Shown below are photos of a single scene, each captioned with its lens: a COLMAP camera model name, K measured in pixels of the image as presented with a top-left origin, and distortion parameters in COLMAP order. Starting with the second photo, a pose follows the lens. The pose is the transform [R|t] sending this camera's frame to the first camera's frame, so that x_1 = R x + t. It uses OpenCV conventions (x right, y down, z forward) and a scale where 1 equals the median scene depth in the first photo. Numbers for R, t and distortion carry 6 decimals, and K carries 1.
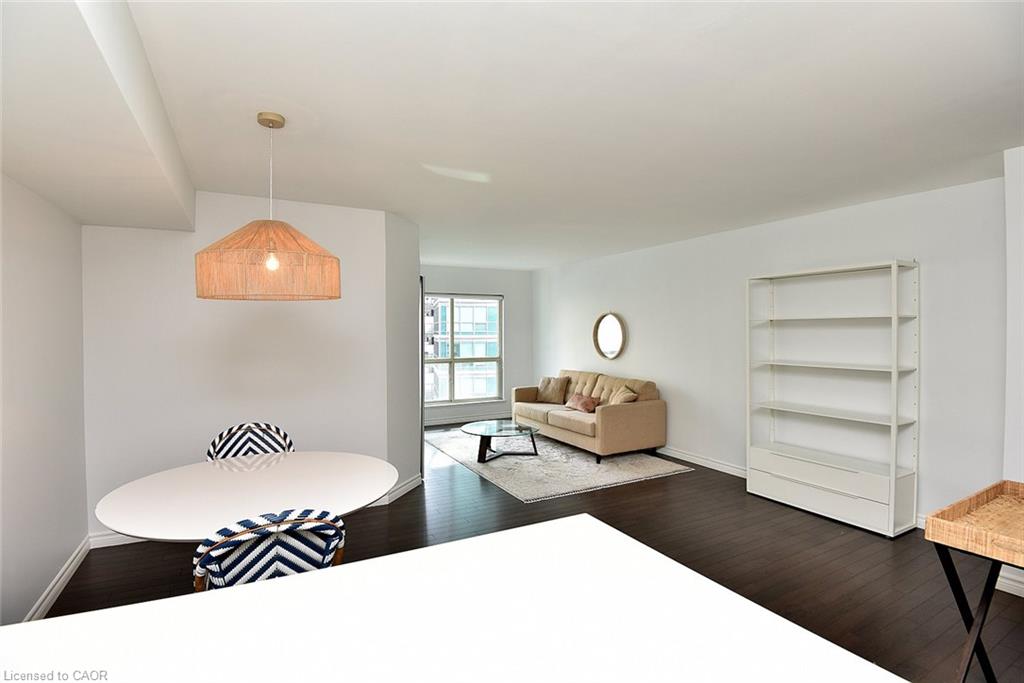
lens RADIAL K [[491.2, 0, 512.0], [0, 491.2, 341.5], [0, 0, 1]] dist [-0.027257, -0.000401]
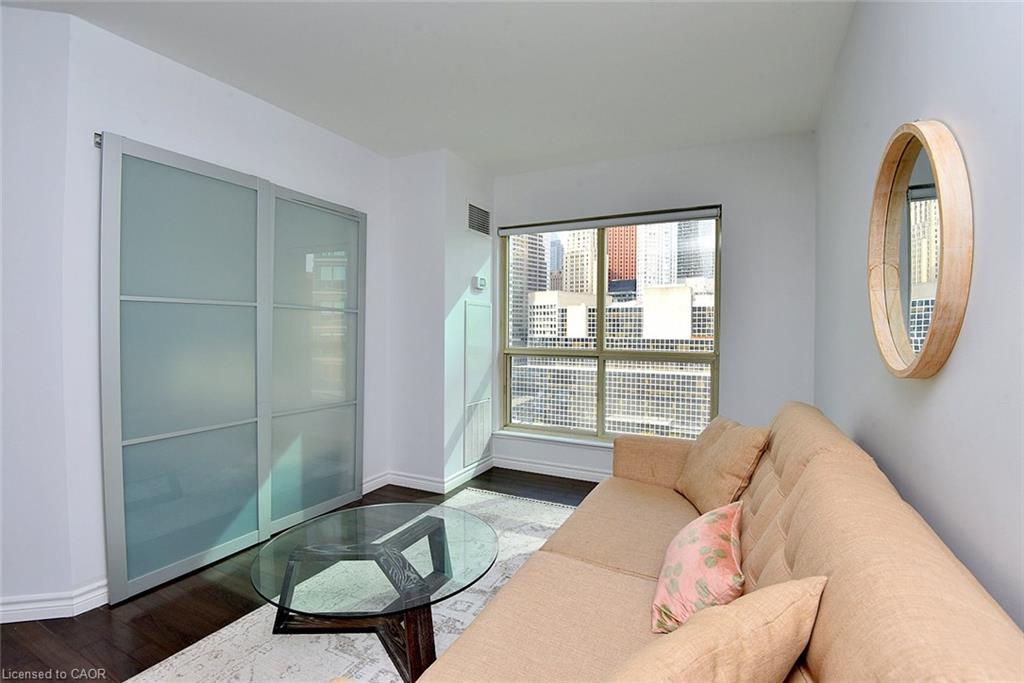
lens RADIAL K [[479.6, 0, 515.4], [0, 479.6, 331.5], [0, 0, 1]] dist [-0.001387, -0.023855]
pose [[0.596662, 0.023221, -0.802157, 0.242730], [-0.025806, 0.999619, 0.009741, 0.015311], [0.802078, 0.014888, 0.597034, 0.716156]]
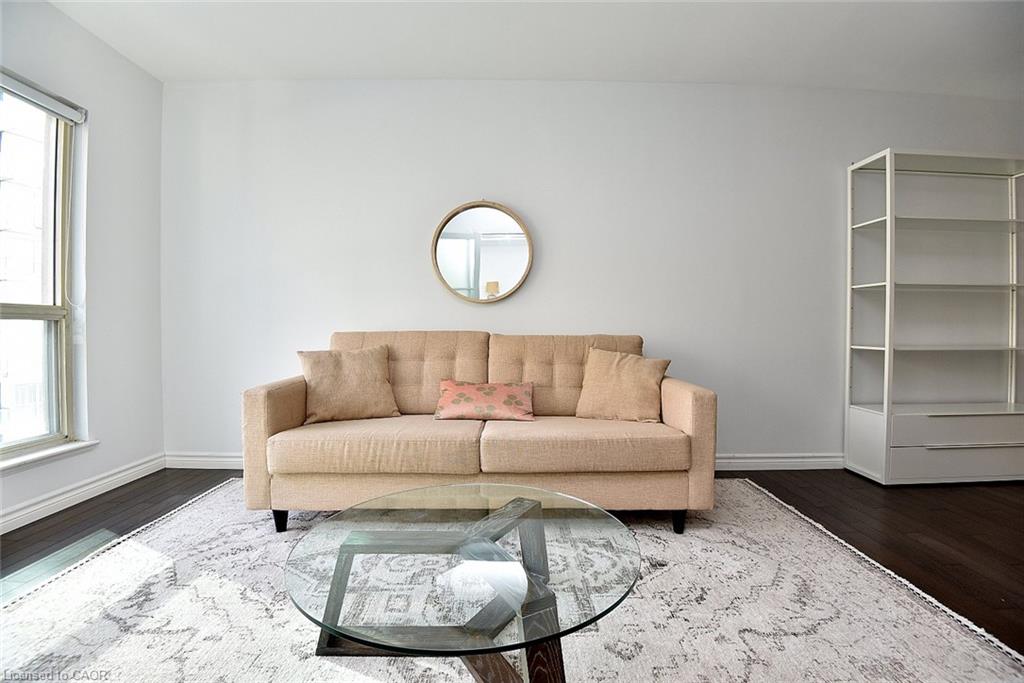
lens RADIAL K [[479.6, 0, 515.4], [0, 479.6, 331.5], [0, 0, 1]] dist [-0.001387, -0.023855]
pose [[0.455239, -0.005470, 0.890352, -0.181473], [0.013366, 0.999910, -0.000691, 0.061603], [-0.890269, 0.012215, 0.455272, 0.716321]]
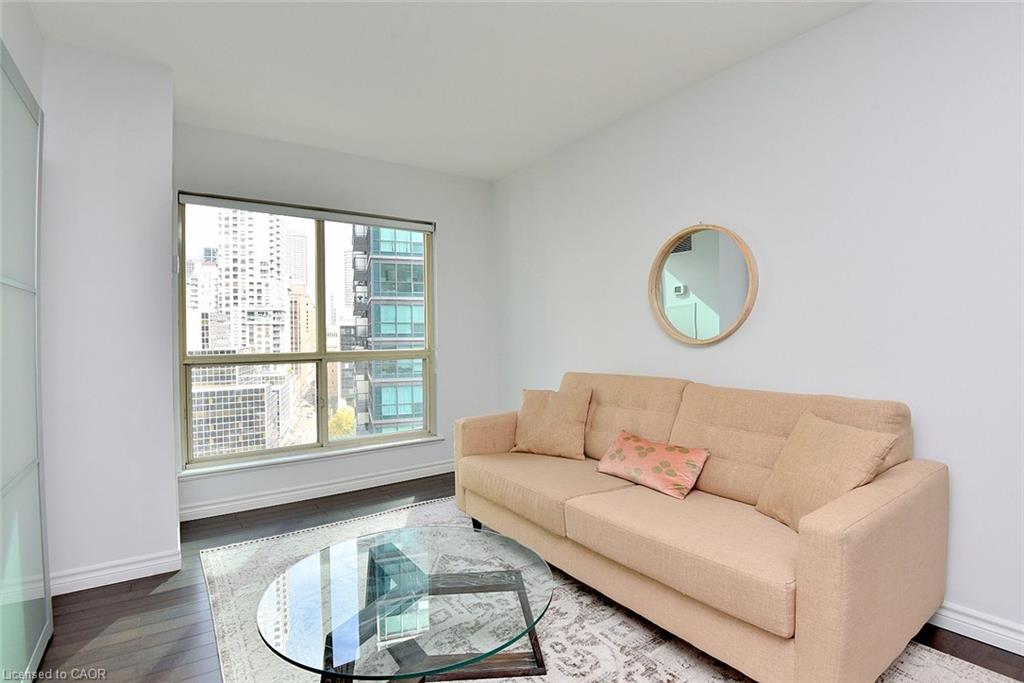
lens RADIAL K [[491.2, 0, 512.0], [0, 491.2, 341.5], [0, 0, 1]] dist [-0.027257, -0.000401]
pose [[0.993538, -0.013982, 0.112639, 0.002925], [0.015191, 0.999836, -0.009875, 0.035677], [-0.112482, 0.011523, 0.993587, 0.590188]]
